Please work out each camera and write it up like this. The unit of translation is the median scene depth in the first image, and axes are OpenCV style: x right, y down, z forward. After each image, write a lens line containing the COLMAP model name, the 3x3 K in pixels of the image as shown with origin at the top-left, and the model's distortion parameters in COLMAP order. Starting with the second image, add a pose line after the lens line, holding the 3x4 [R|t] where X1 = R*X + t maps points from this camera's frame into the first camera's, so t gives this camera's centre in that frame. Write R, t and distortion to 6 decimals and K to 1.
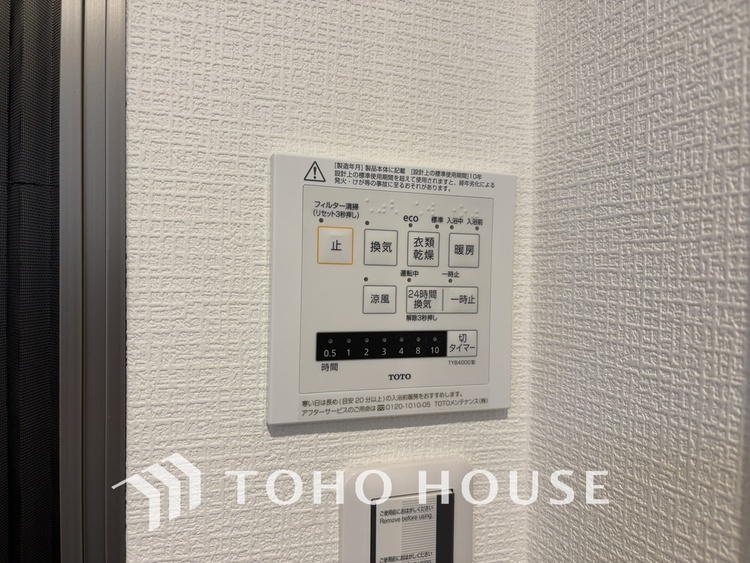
lens RADIAL K [[578.8, 0, 375.3], [0, 578.8, 280.0], [0, 0, 1]] dist [-0.094468, 0.001792]
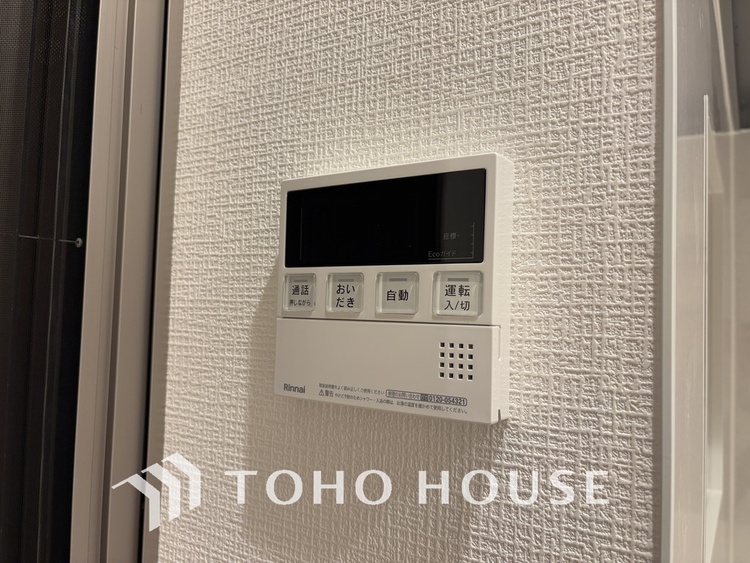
lens RADIAL K [[578.8, 0, 377.0], [0, 578.8, 282.6], [0, 0, 1]] dist [-0.094468, 0.001792]
pose [[0.808467, -0.018635, 0.588247, -0.510282], [0.028092, 0.999581, -0.006944, 0.195073], [-0.587871, 0.022139, 0.808652, 0.289389]]
